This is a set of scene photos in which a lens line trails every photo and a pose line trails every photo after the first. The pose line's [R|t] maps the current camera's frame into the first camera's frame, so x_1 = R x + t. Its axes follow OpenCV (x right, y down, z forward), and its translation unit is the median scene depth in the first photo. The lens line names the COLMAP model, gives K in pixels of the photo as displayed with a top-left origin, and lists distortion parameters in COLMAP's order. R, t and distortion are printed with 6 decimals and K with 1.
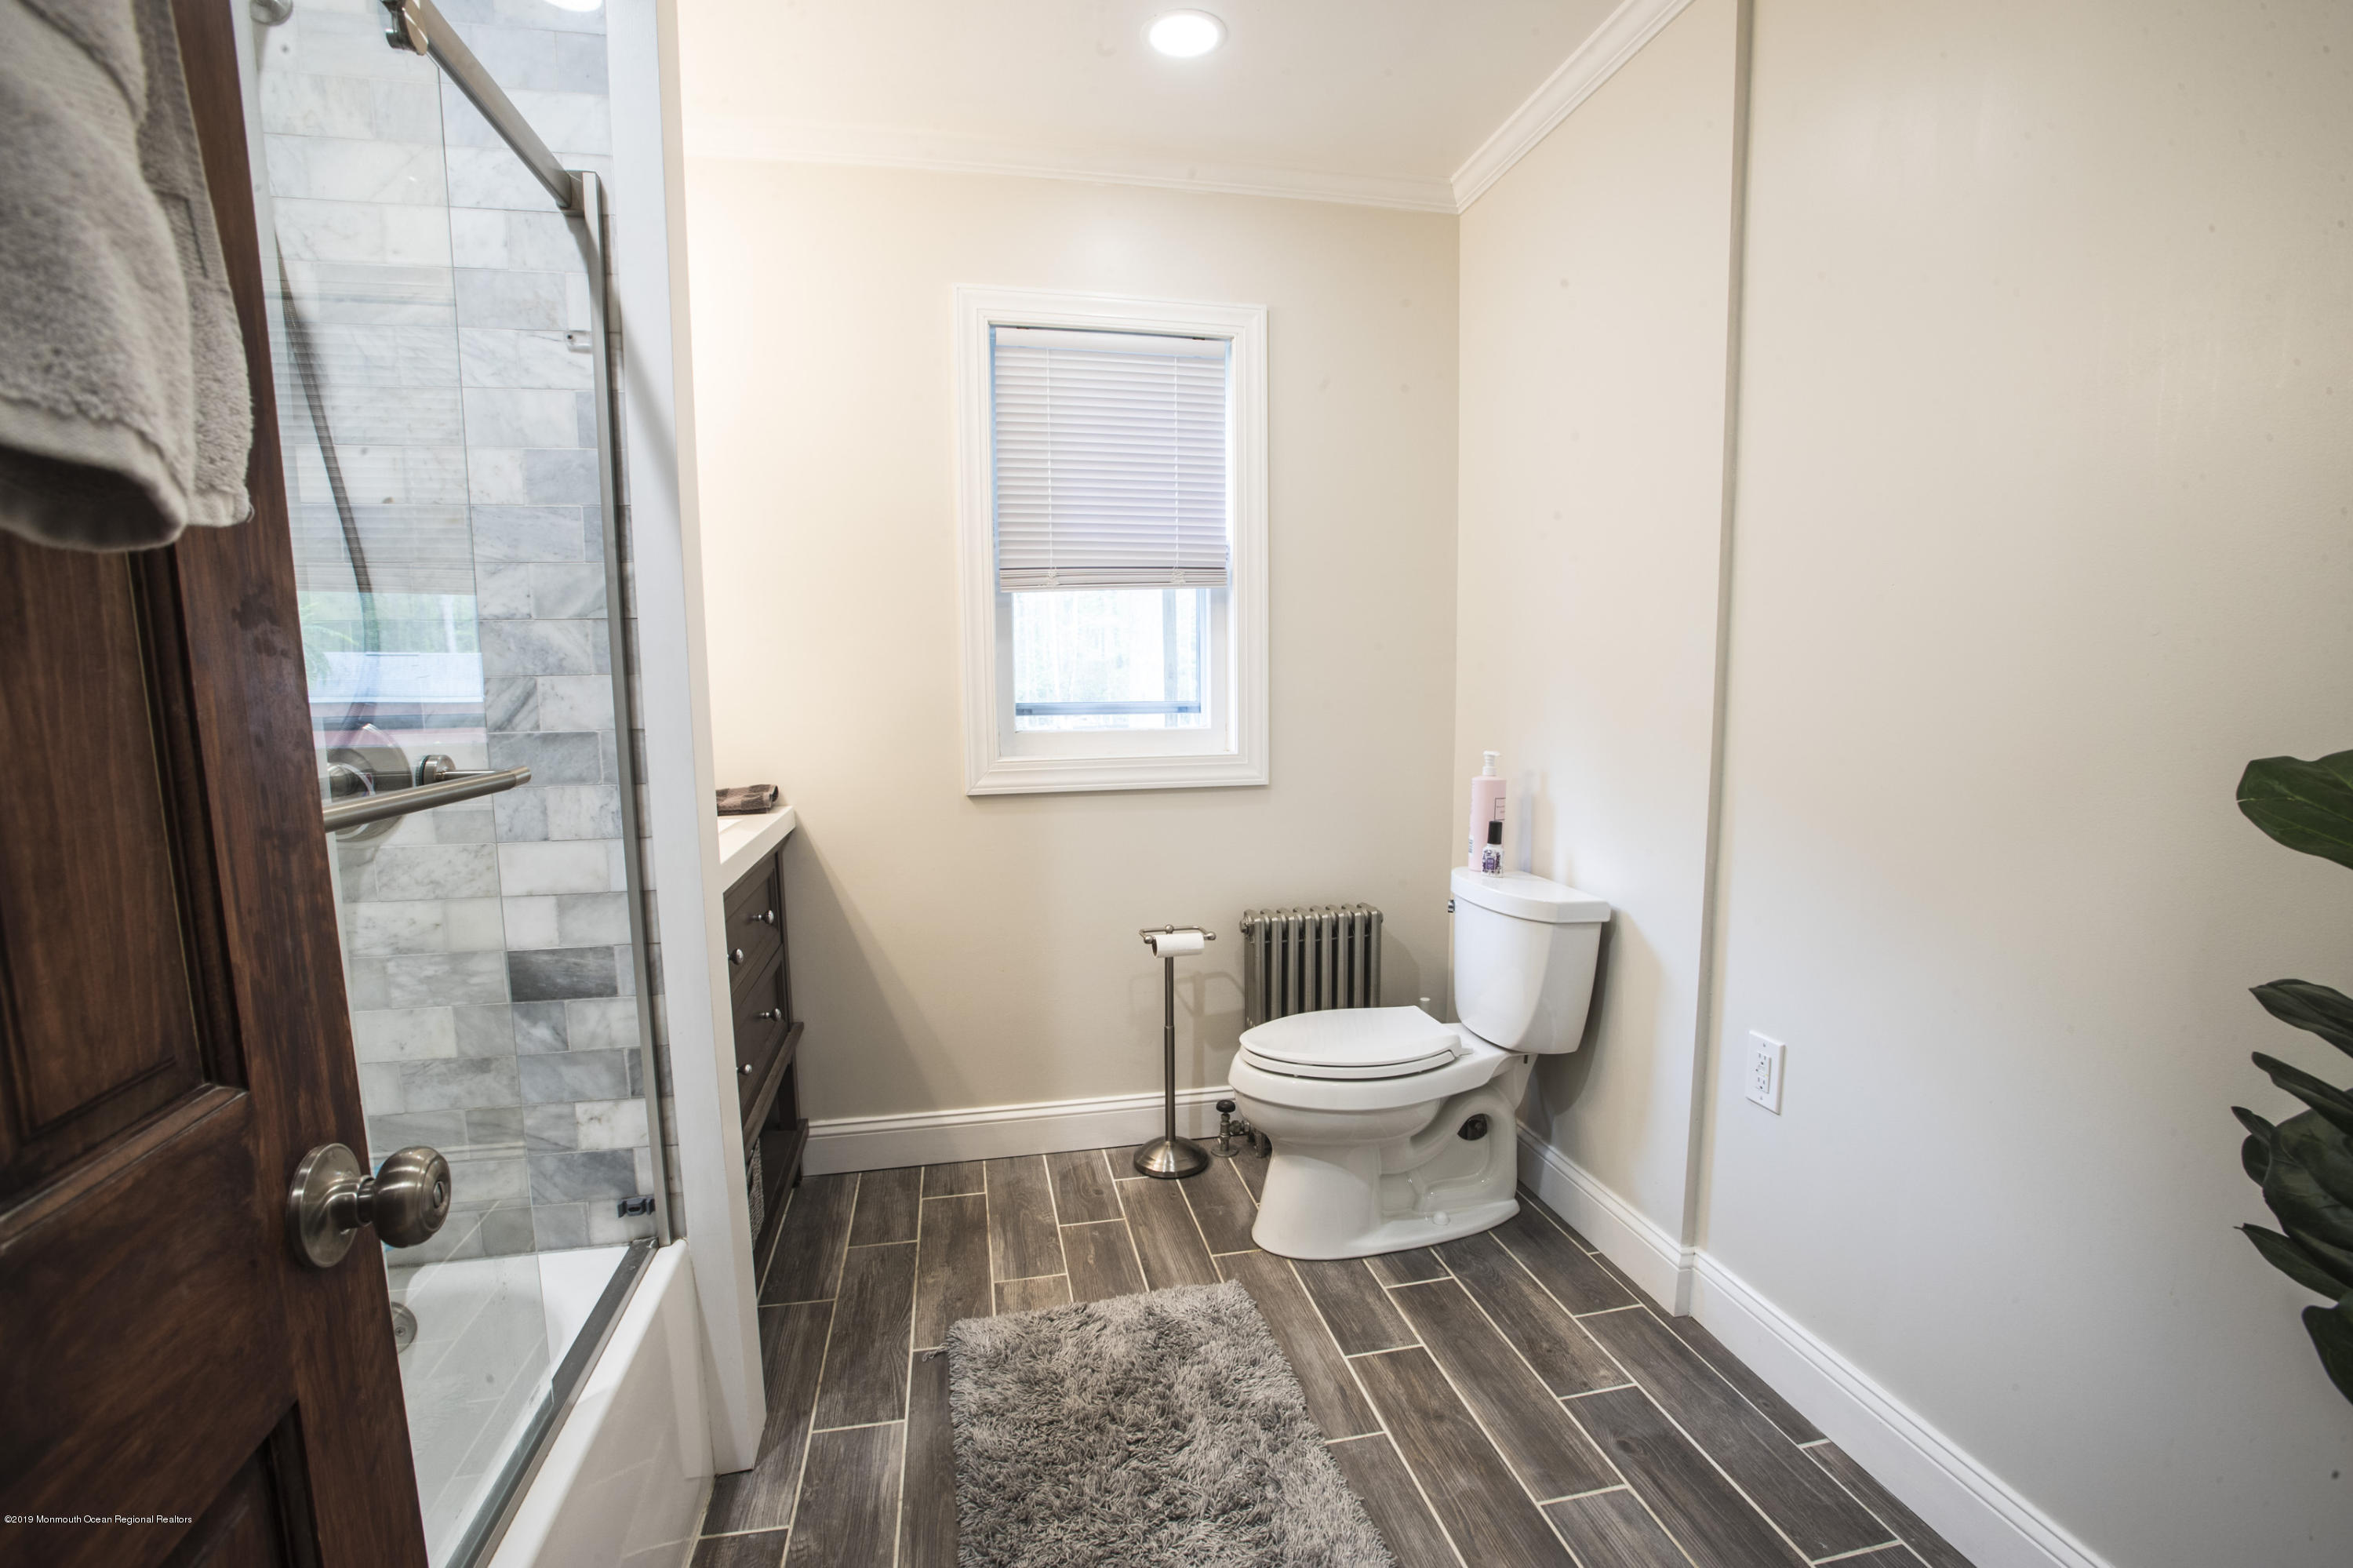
lens RADIAL K [[1093.0, 0, 1175.8], [0, 1093.0, 789.8], [0, 0, 1]] dist [-0.042902, 0.011826]
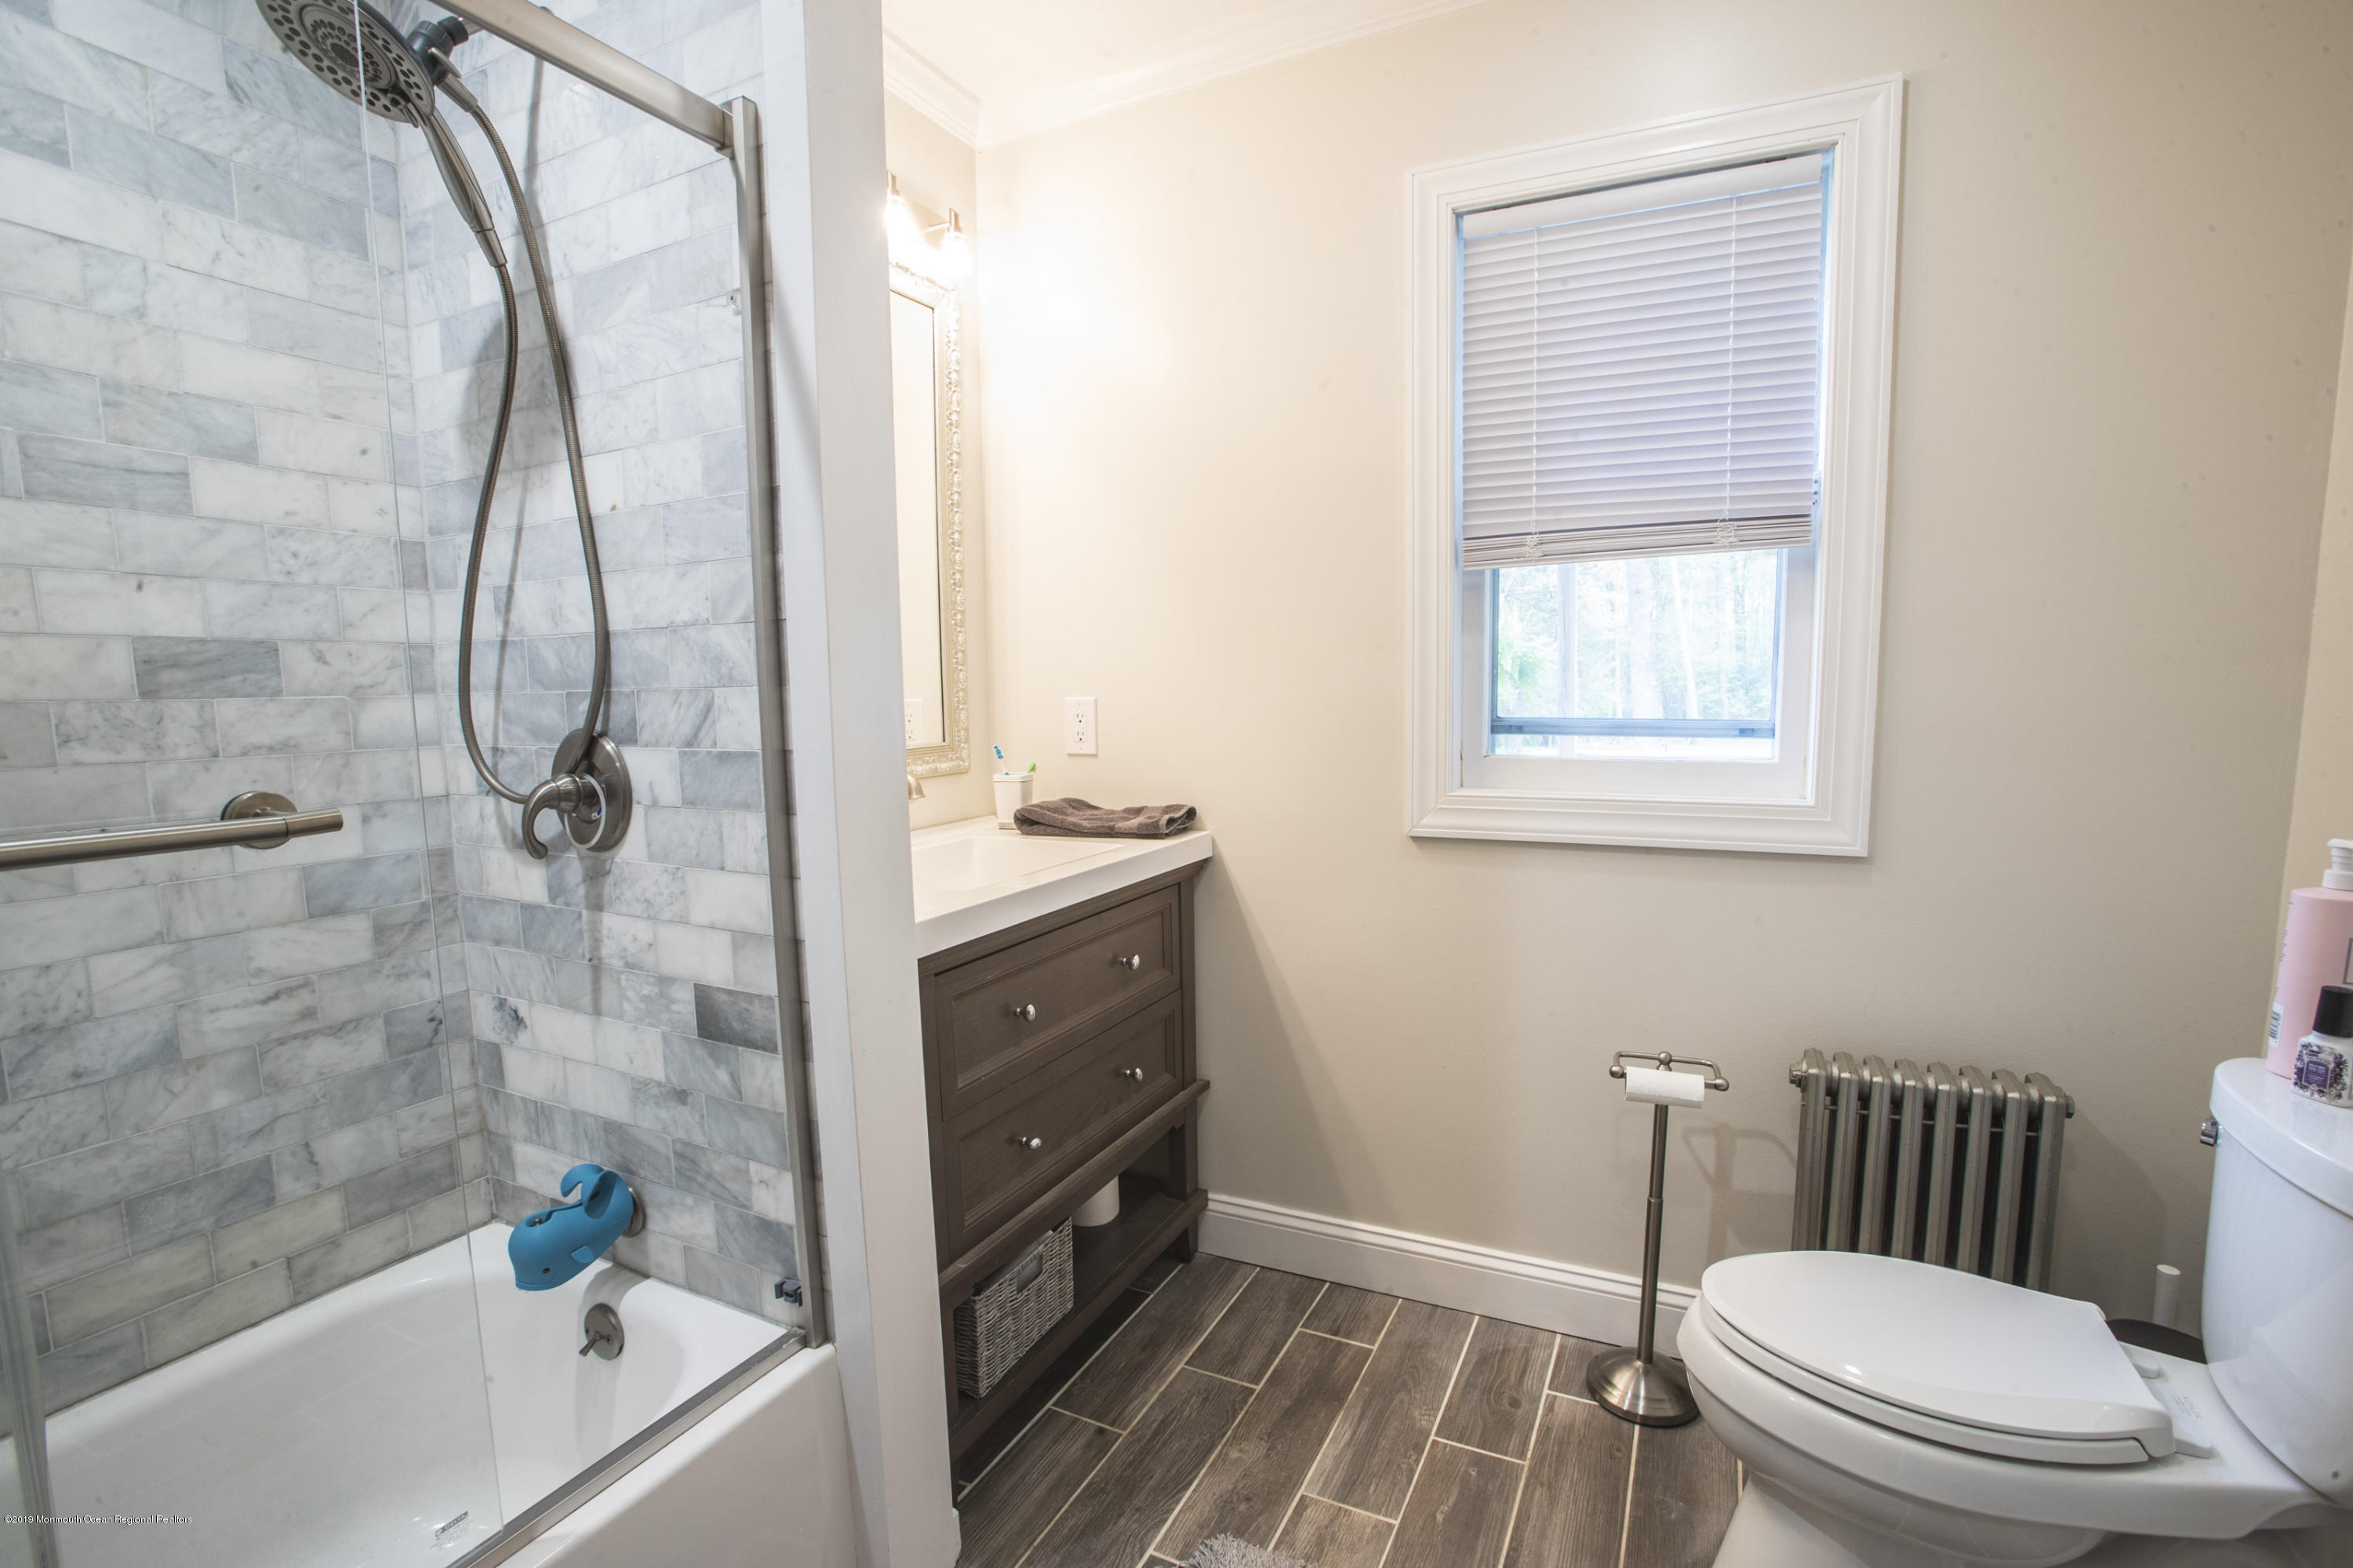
lens RADIAL K [[1093.0, 0, 1163.8], [0, 1093.0, 801.8], [0, 0, 1]] dist [-0.042902, 0.011826]
pose [[0.791339, 0.067346, -0.607658, 0.162279], [-0.059588, 0.997678, 0.032972, -0.038756], [0.608467, 0.010117, 0.793514, 0.315144]]
